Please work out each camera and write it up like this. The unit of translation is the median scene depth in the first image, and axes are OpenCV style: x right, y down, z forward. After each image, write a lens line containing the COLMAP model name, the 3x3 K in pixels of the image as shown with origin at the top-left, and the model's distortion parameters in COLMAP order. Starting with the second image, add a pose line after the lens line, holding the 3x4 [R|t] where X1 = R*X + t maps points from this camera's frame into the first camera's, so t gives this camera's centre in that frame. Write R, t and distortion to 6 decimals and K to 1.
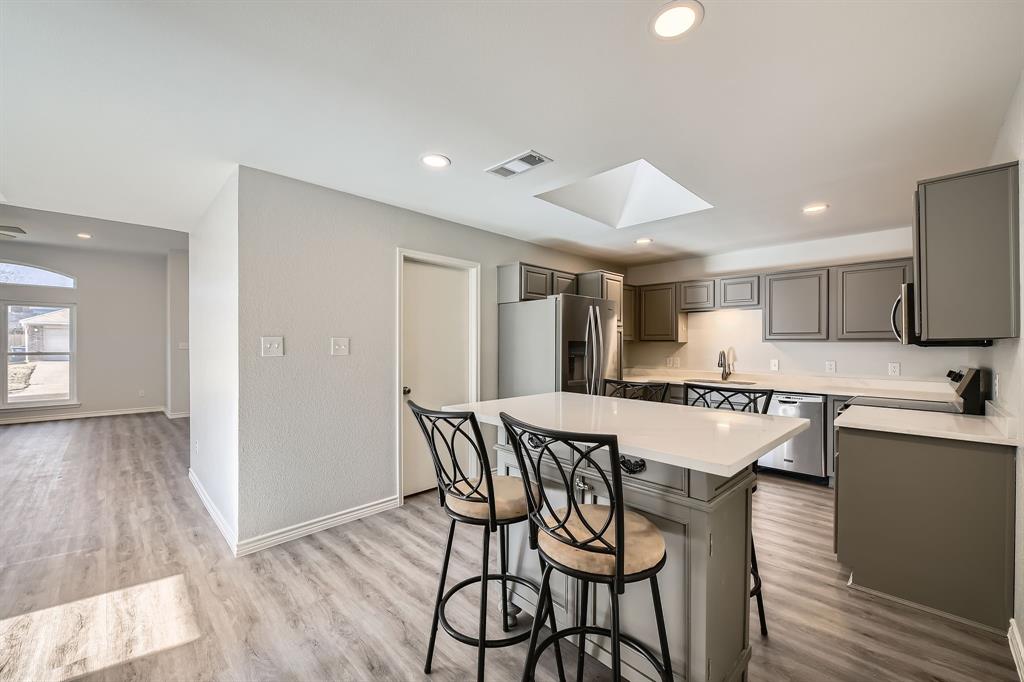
lens RADIAL K [[410.1, 0, 512.4], [0, 410.1, 346.1], [0, 0, 1]] dist [-0.002232, -0.000260]
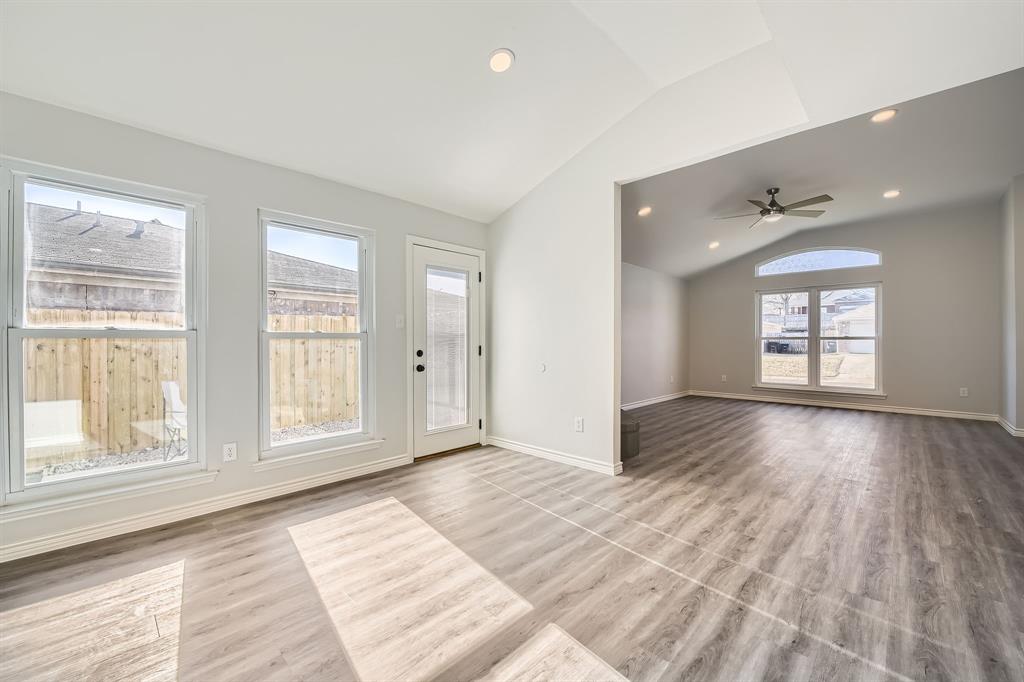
lens RADIAL K [[410.1, 0, 512.4], [0, 410.1, 346.1], [0, 0, 1]] dist [-0.002232, -0.000260]
pose [[0.026888, 0.006200, -0.999619, -0.247672], [0.001499, 0.999979, 0.006242, 0.034211], [0.999637, -0.001666, 0.026878, 0.215653]]
